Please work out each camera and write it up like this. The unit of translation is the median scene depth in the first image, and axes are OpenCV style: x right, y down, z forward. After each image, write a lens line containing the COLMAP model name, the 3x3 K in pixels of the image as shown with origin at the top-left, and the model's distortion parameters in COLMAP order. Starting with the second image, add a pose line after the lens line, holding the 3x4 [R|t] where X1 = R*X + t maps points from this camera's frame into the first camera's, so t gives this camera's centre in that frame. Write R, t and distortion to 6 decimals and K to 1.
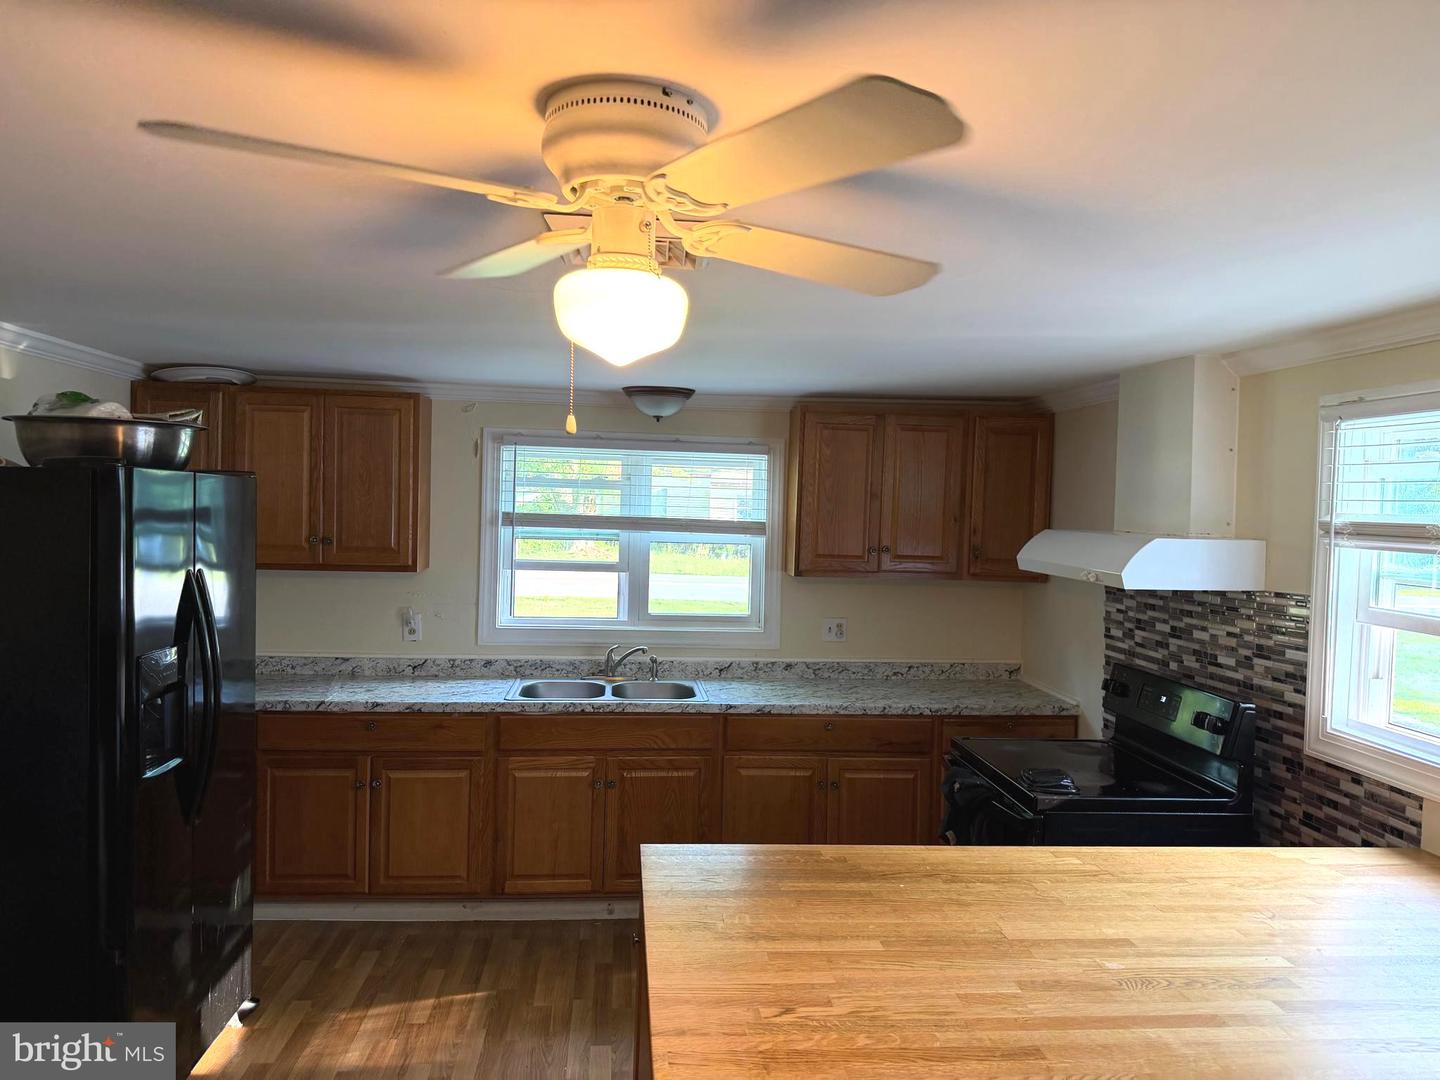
lens RADIAL K [[1011.0, 0, 718.8], [0, 1011.0, 535.0], [0, 0, 1]] dist [0.054924, -0.068095]
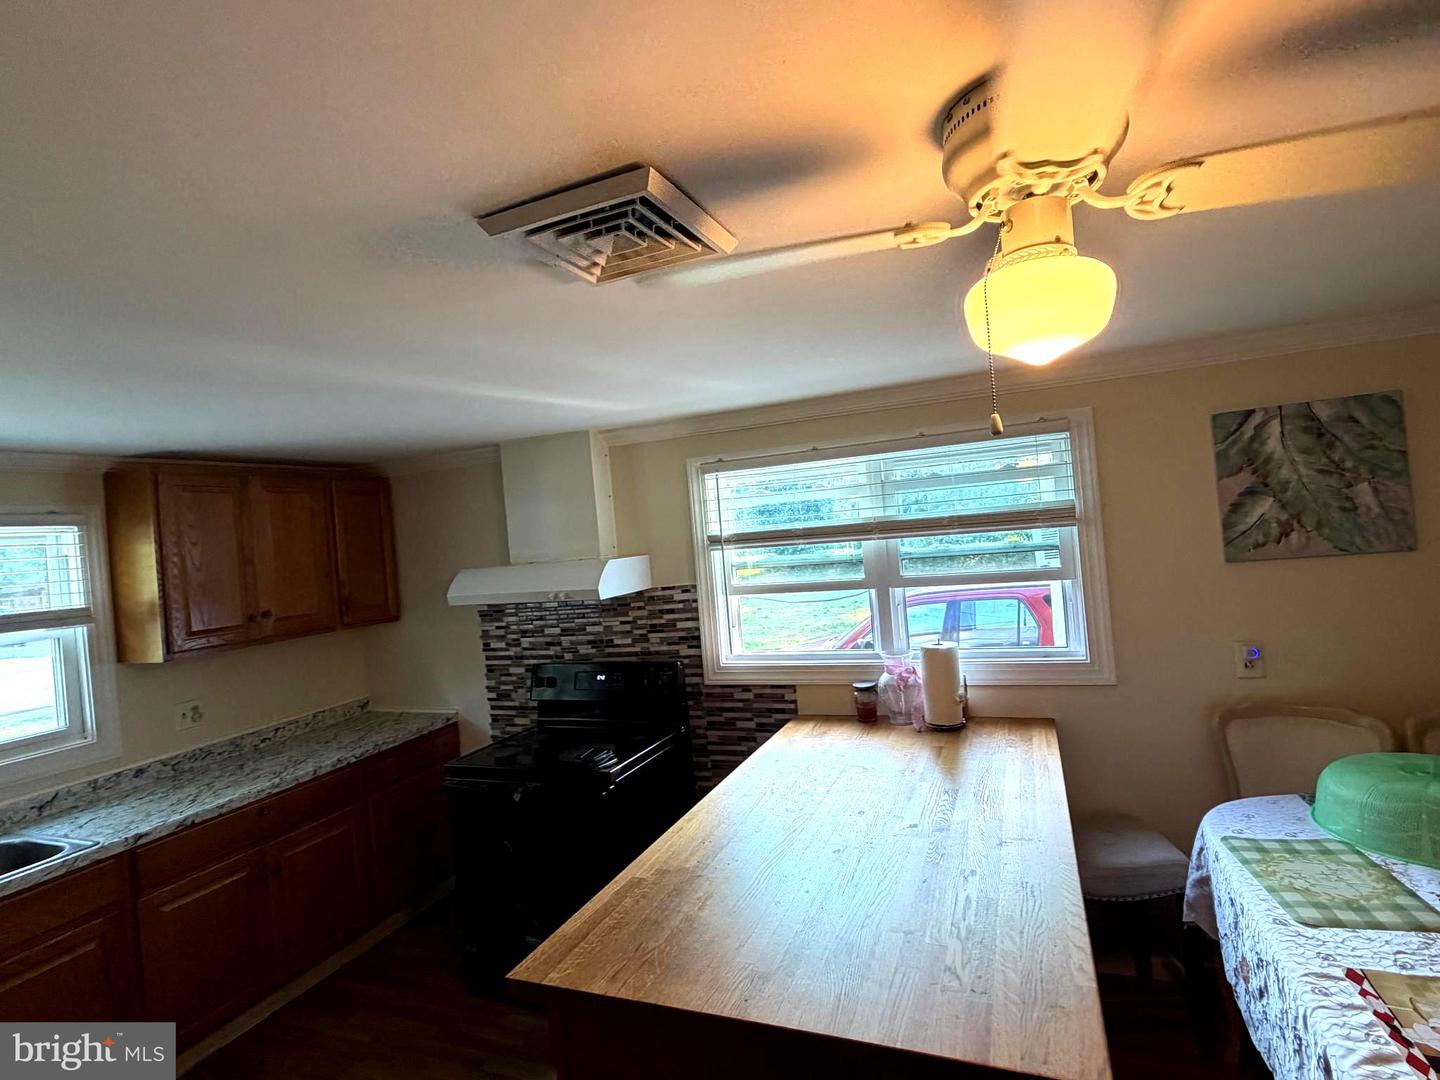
lens RADIAL K [[730.5, 0, 723.2], [0, 730.5, 535.4], [0, 0, 1]] dist [0.006041, -0.000263]
pose [[0.462508, -0.068770, 0.883944, -0.272854], [0.123723, 0.992239, 0.012460, -0.016773], [-0.877940, 0.103601, 0.467426, 0.299229]]
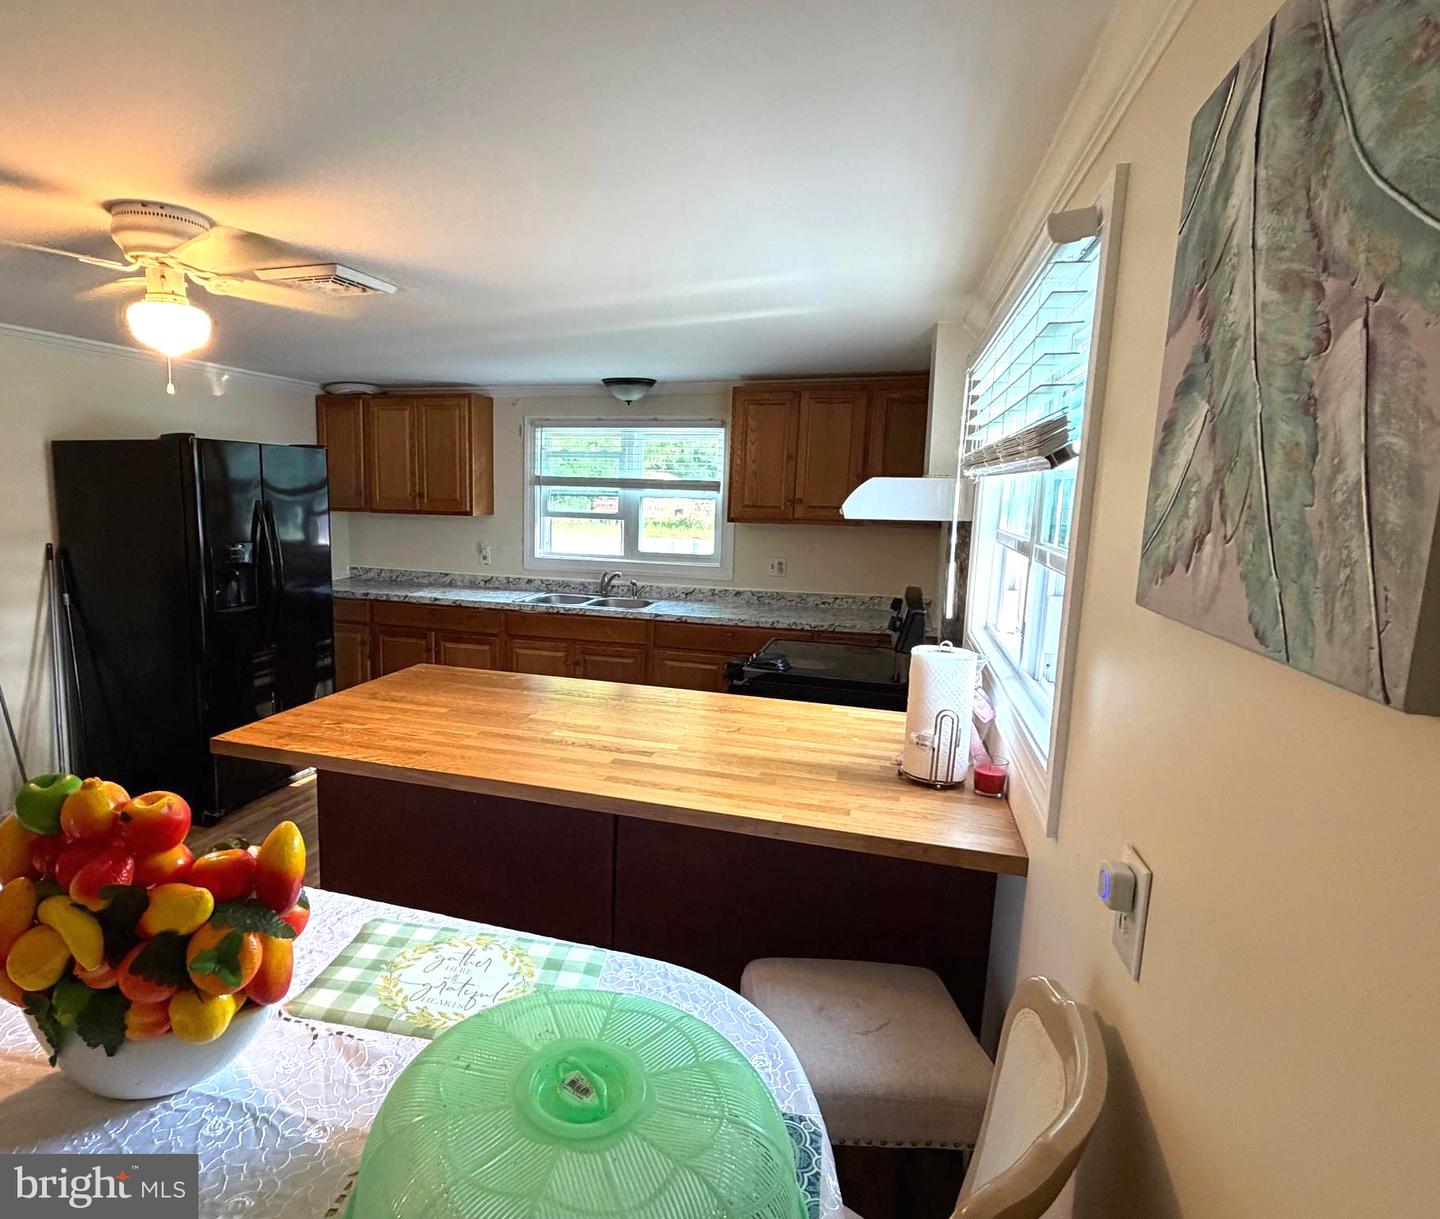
lens RADIAL K [[824.8, 0, 624.9], [0, 824.8, 611.4], [0, 0, 1]] dist [-0.013542, 0.001668]
pose [[0.919361, 0.050572, -0.390151, 0.405622], [-0.007300, 0.993726, 0.111607, 0.041254], [0.393347, -0.099759, 0.913962, -0.034693]]
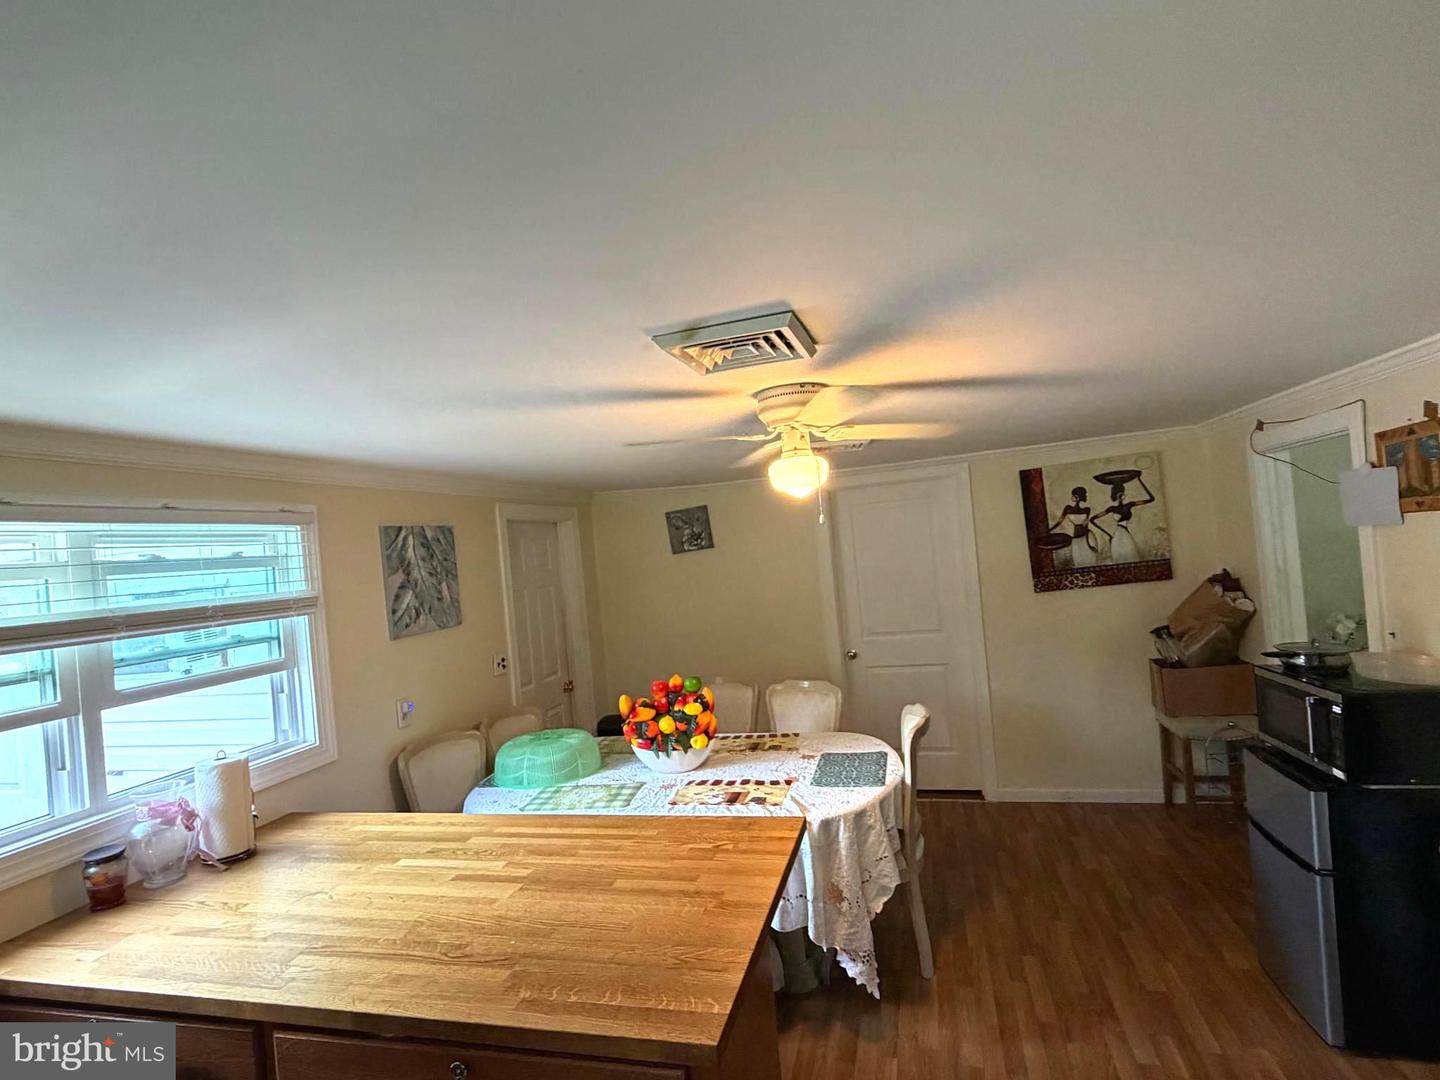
lens RADIAL K [[730.5, 0, 712.2], [0, 730.5, 543.2], [0, 0, 1]] dist [0.006041, -0.000263]
pose [[-0.929680, 0.054630, 0.364294, -0.158558], [0.070870, 0.996993, 0.031352, -0.039520], [-0.361486, 0.054965, -0.930756, 0.817679]]
